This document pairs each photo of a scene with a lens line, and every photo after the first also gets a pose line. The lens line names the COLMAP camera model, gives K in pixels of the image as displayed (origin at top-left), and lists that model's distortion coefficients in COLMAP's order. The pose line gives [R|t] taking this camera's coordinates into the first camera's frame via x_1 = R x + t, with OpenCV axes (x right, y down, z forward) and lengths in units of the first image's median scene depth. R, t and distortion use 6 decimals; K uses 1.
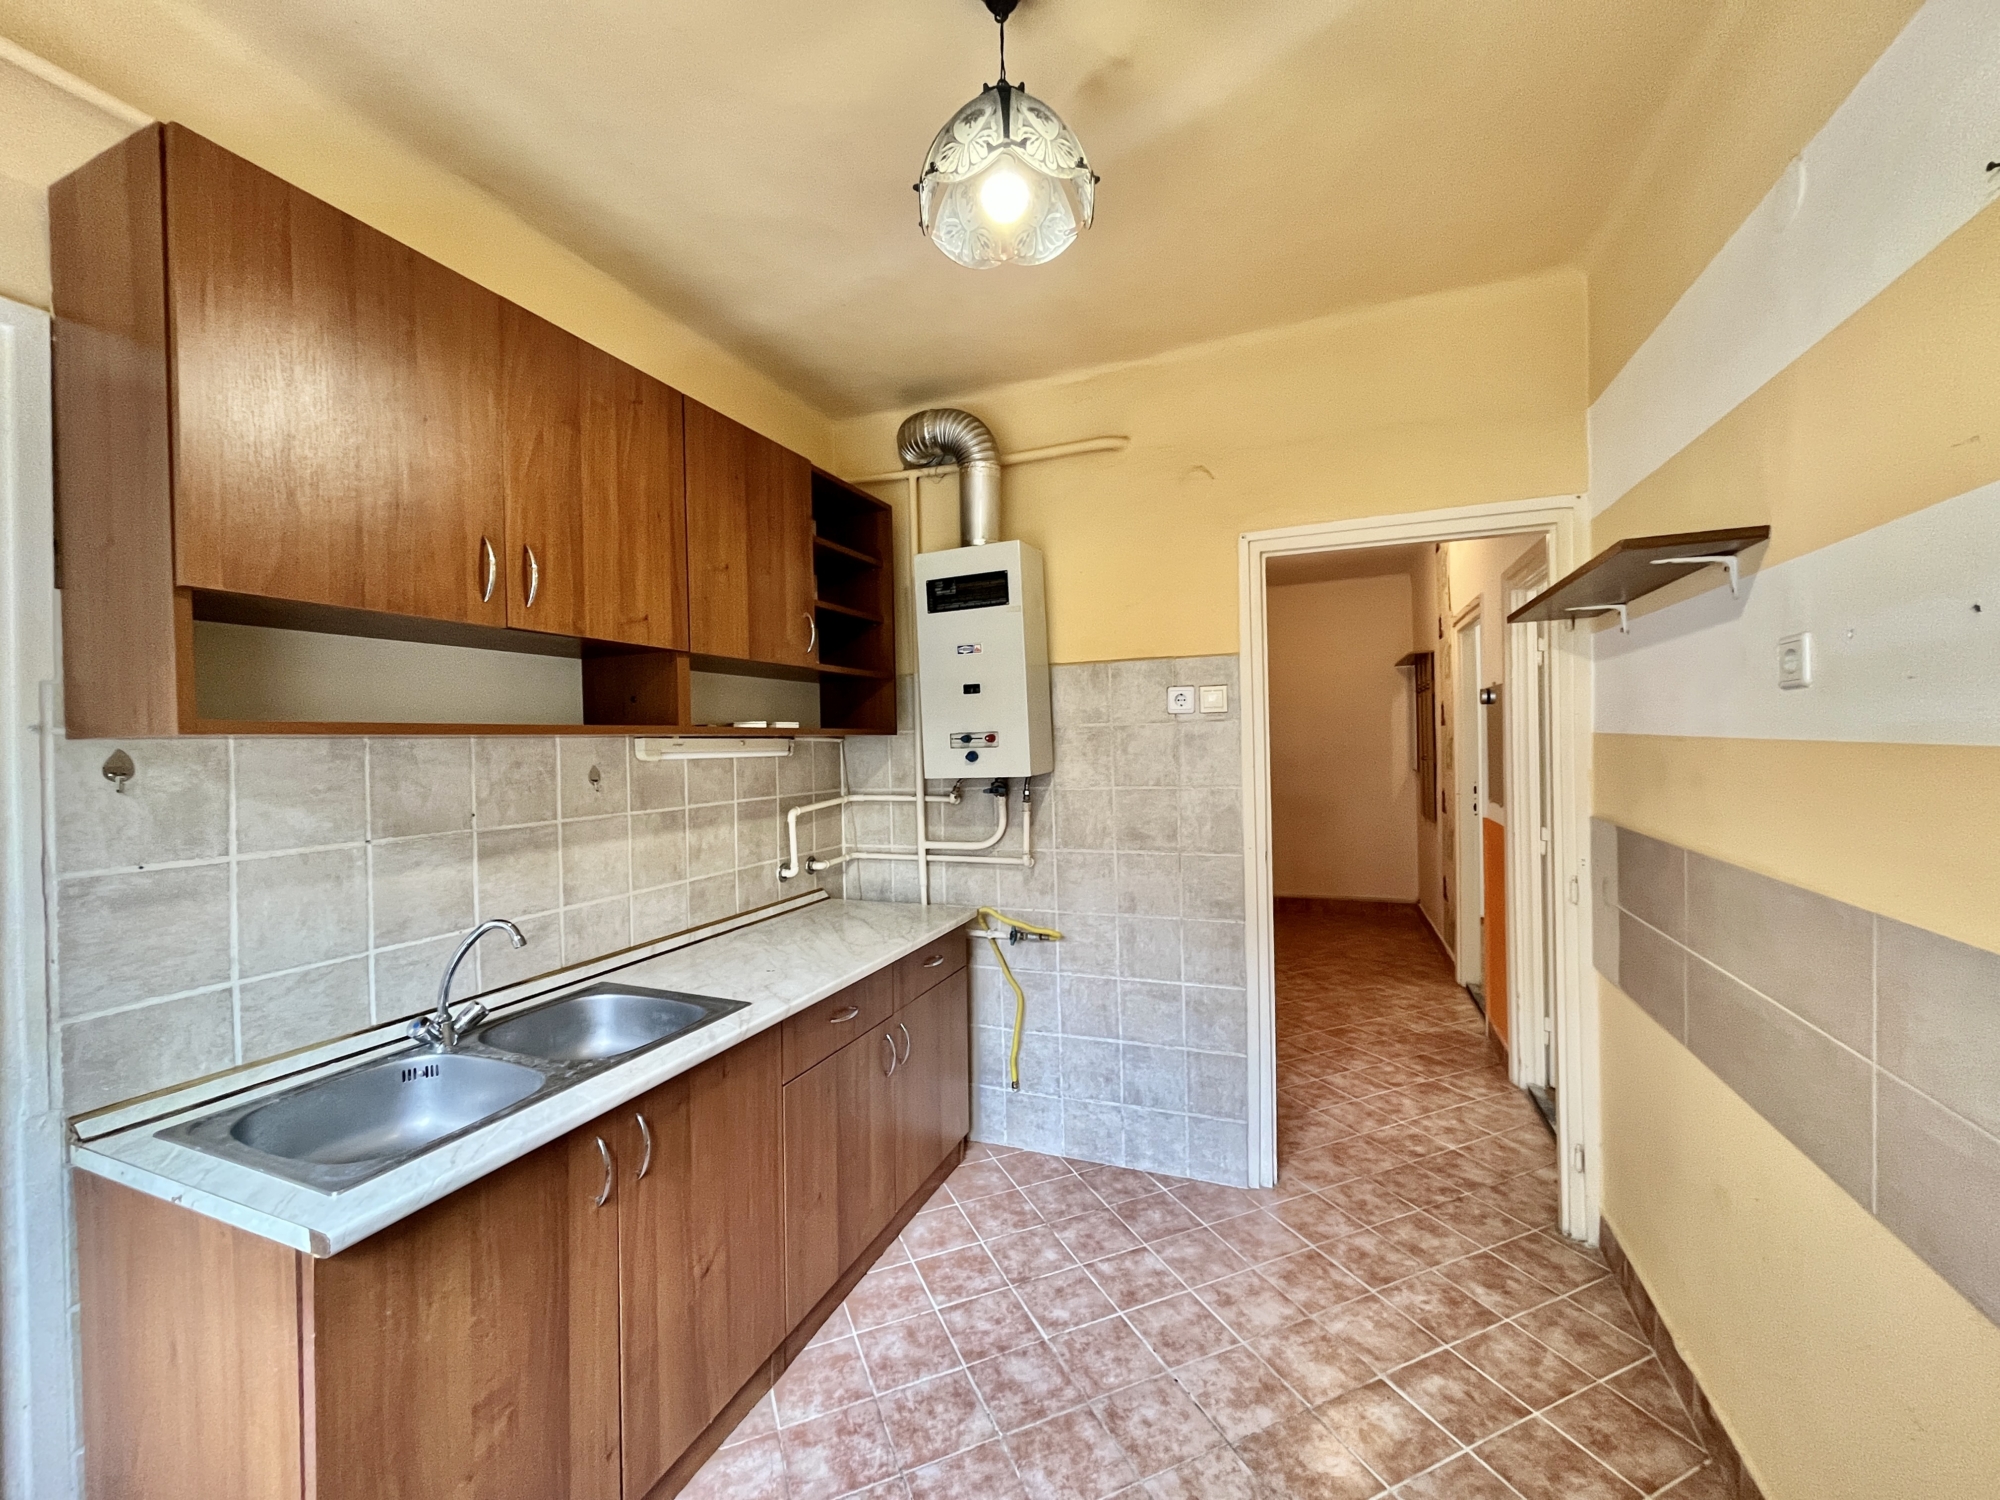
lens RADIAL K [[805.9, 0, 993.6], [0, 805.9, 749.2], [0, 0, 1]] dist [-0.005948, -0.000105]
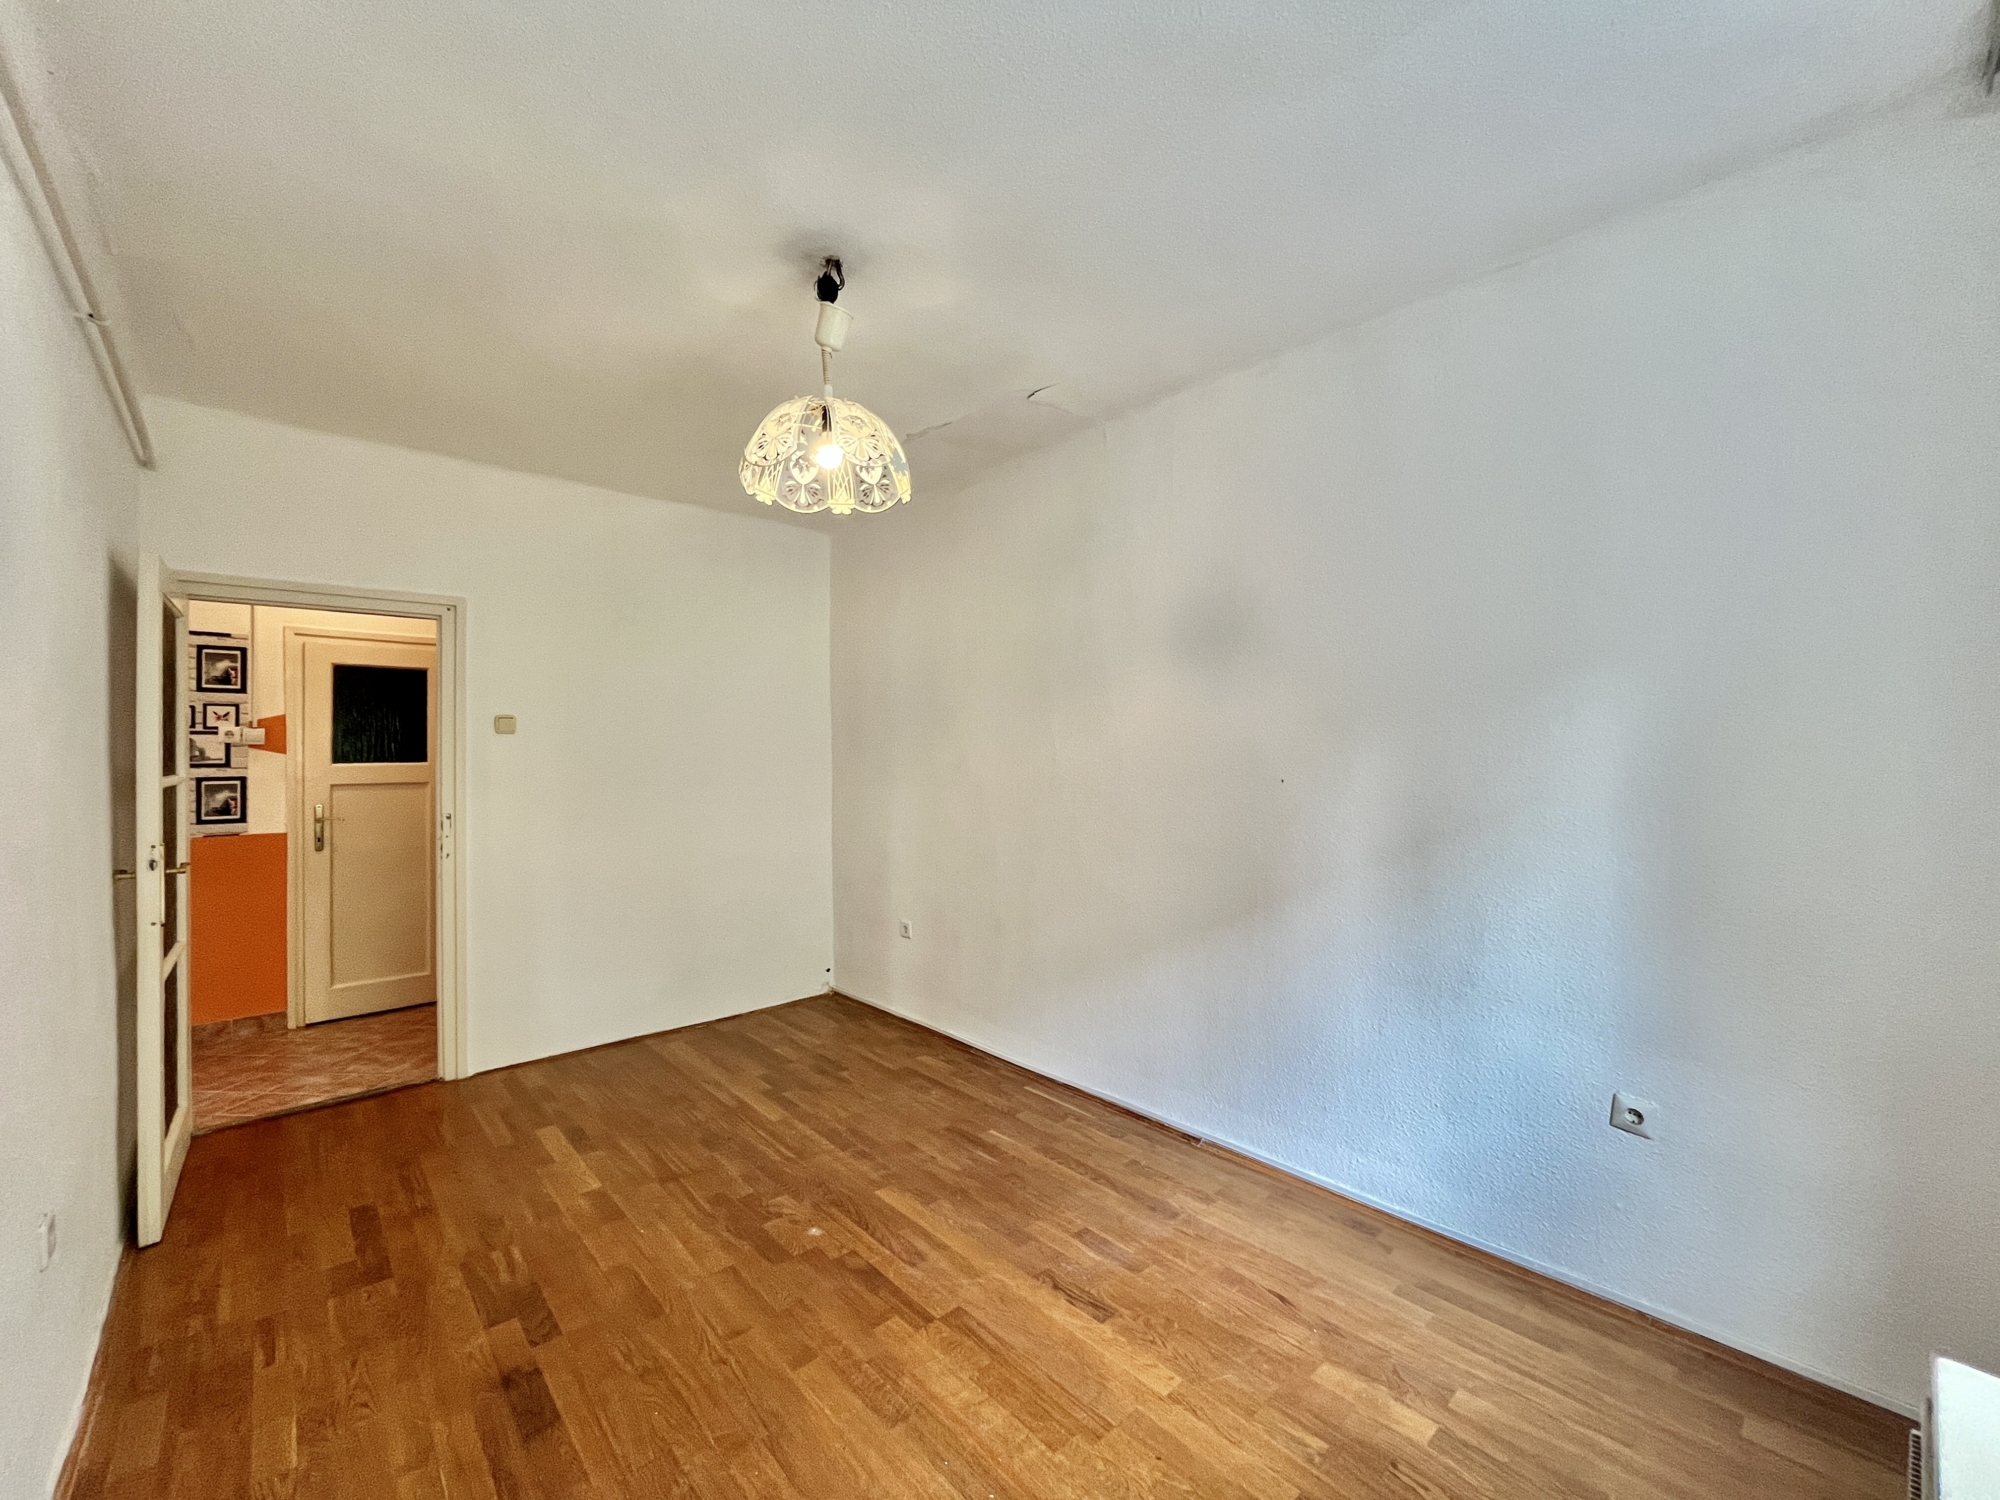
lens RADIAL K [[805.9, 0, 985.9], [0, 805.9, 750.6], [0, 0, 1]] dist [-0.005948, -0.000105]
pose [[0.900437, 0.015356, -0.434714, 2.826544], [-0.014442, 0.999881, 0.005405, -0.065083], [0.434746, 0.001411, 0.900552, 1.086646]]
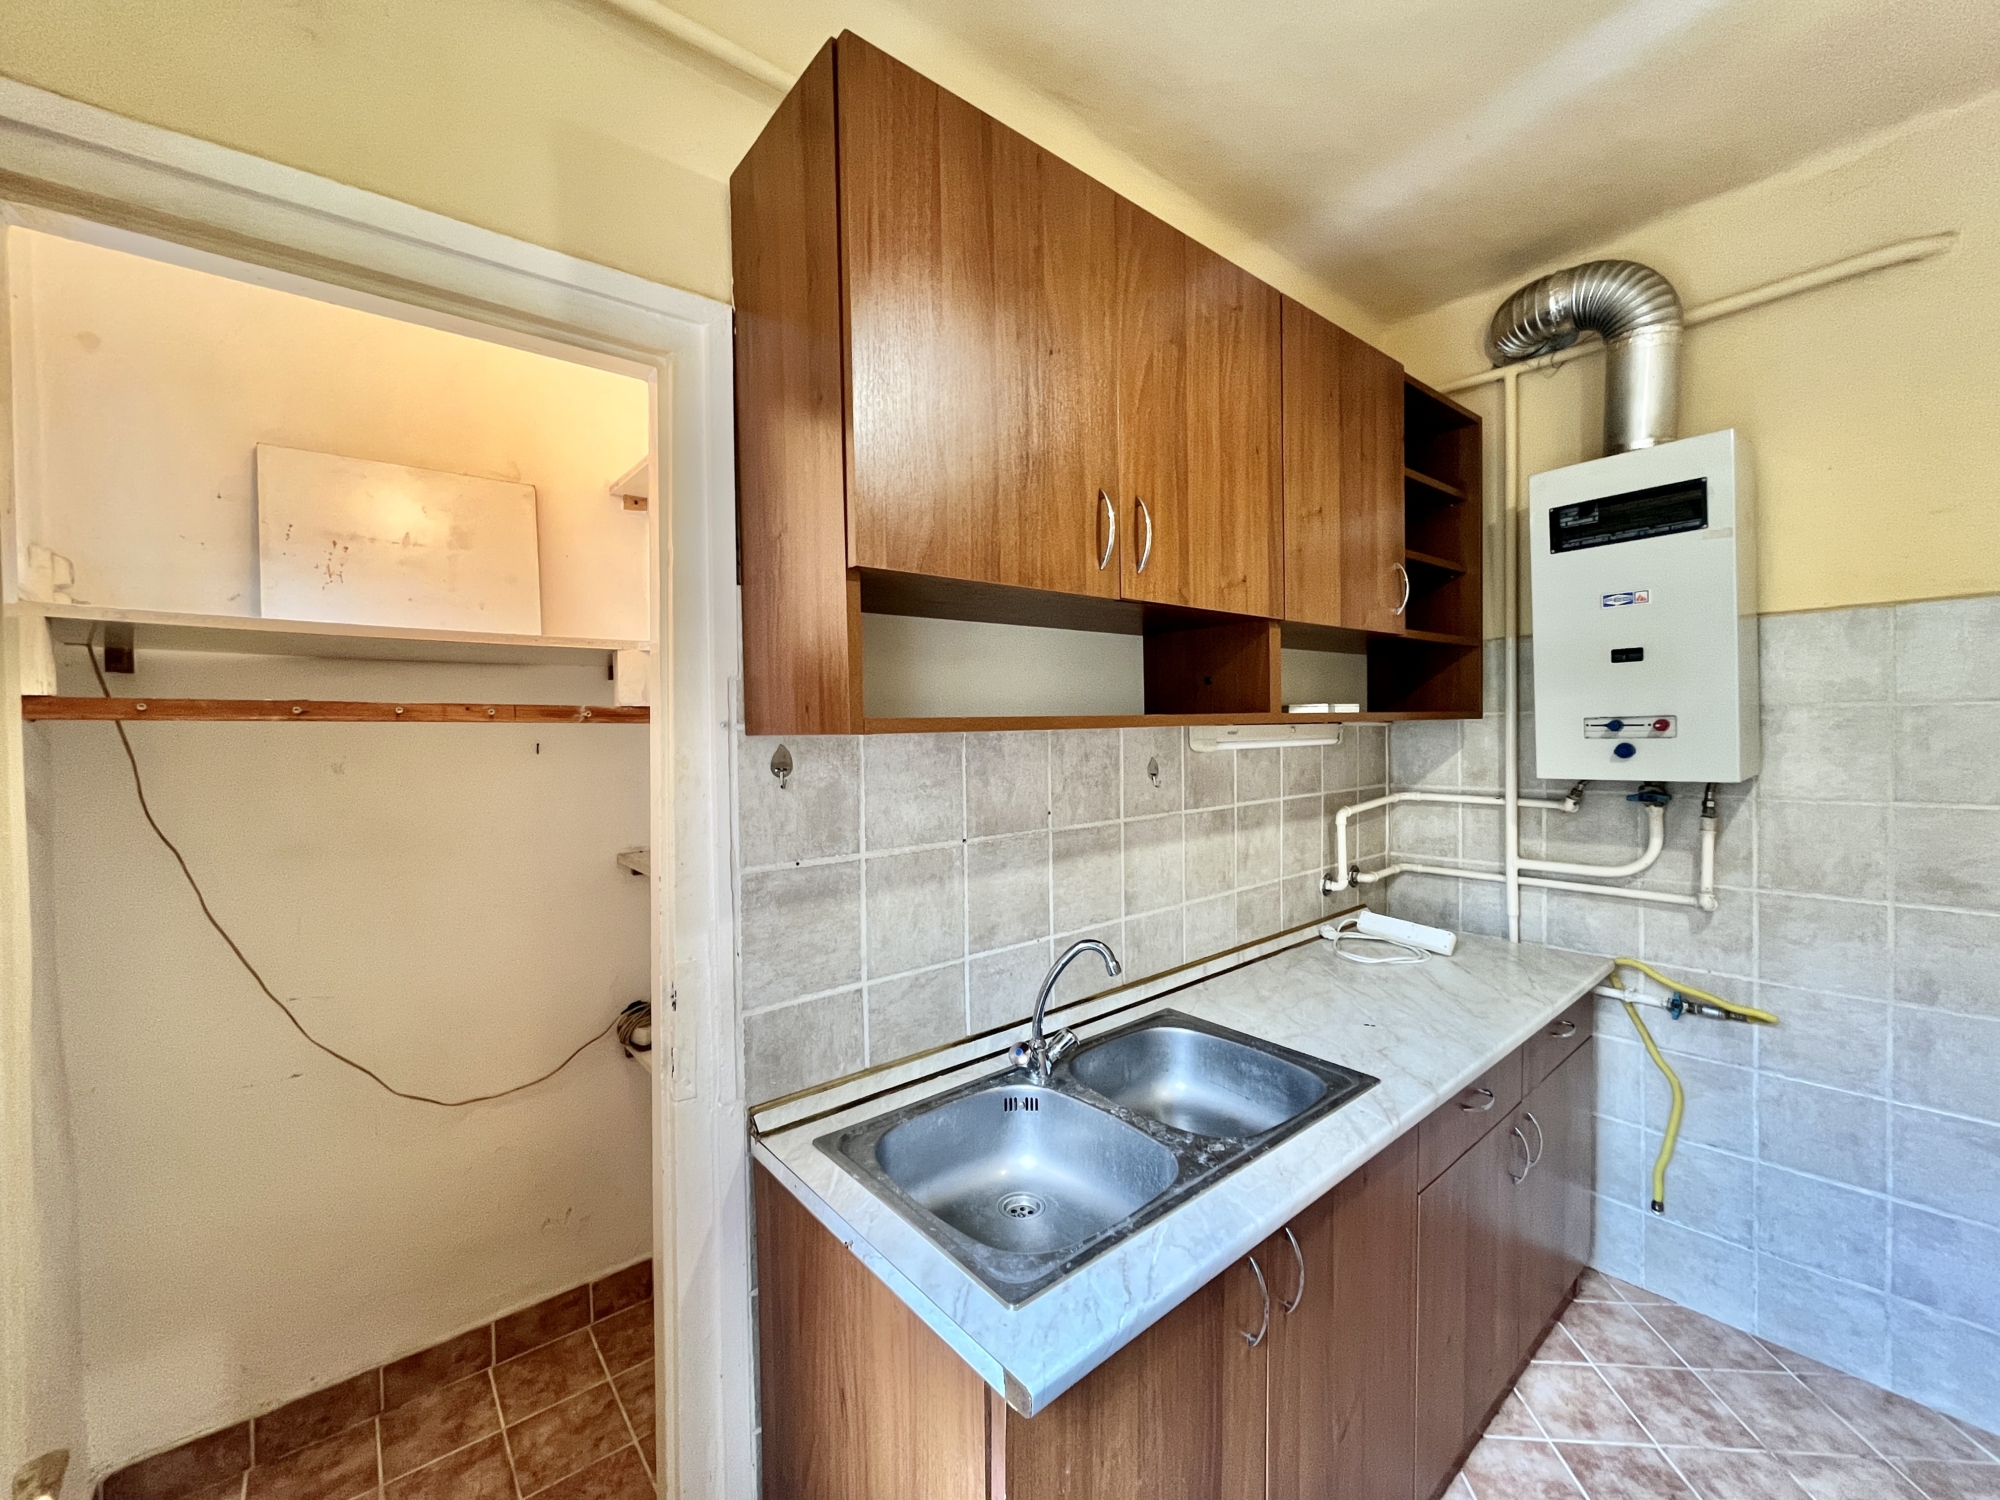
lens RADIAL K [[805.9, 0, 994.8], [0, 805.9, 747.0], [0, 0, 1]] dist [-0.005948, -0.000105]
pose [[0.881819, 0.017899, -0.471248, -0.216689], [-0.003962, 0.999525, 0.030550, -0.015848], [0.471571, -0.025073, 0.881472, 0.135903]]
